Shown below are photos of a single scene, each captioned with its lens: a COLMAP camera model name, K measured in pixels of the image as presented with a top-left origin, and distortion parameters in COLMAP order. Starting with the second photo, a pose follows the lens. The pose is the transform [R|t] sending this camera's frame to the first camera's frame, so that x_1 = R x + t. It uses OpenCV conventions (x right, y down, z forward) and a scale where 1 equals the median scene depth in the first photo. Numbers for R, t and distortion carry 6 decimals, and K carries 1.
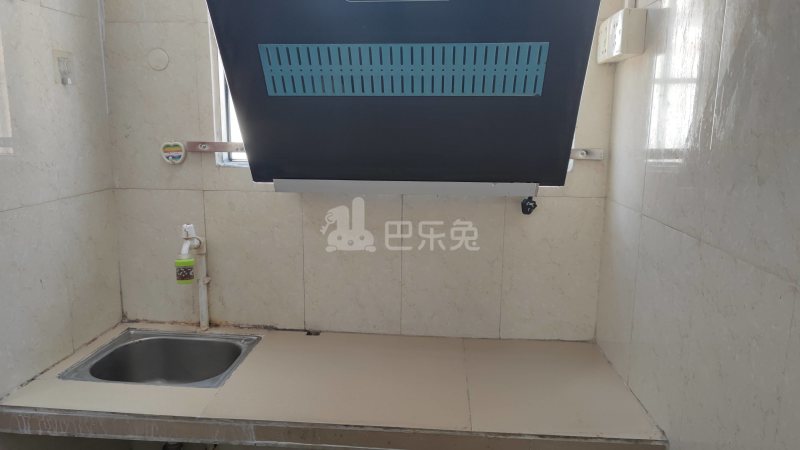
lens RADIAL K [[569.6, 0, 396.8], [0, 569.6, 227.6], [0, 0, 1]] dist [0.014699, -0.007997]
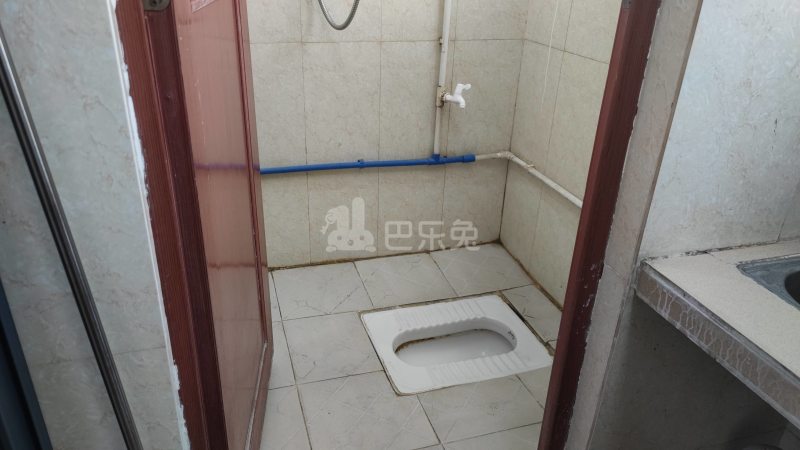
lens RADIAL K [[569.6, 0, 396.9], [0, 569.6, 221.4], [0, 0, 1]] dist [0.014699, -0.007997]
pose [[0.348328, 0.405928, -0.844920, -0.196073], [-0.197857, 0.912902, 0.357020, 0.055112], [0.916253, 0.042814, 0.398305, 0.390154]]
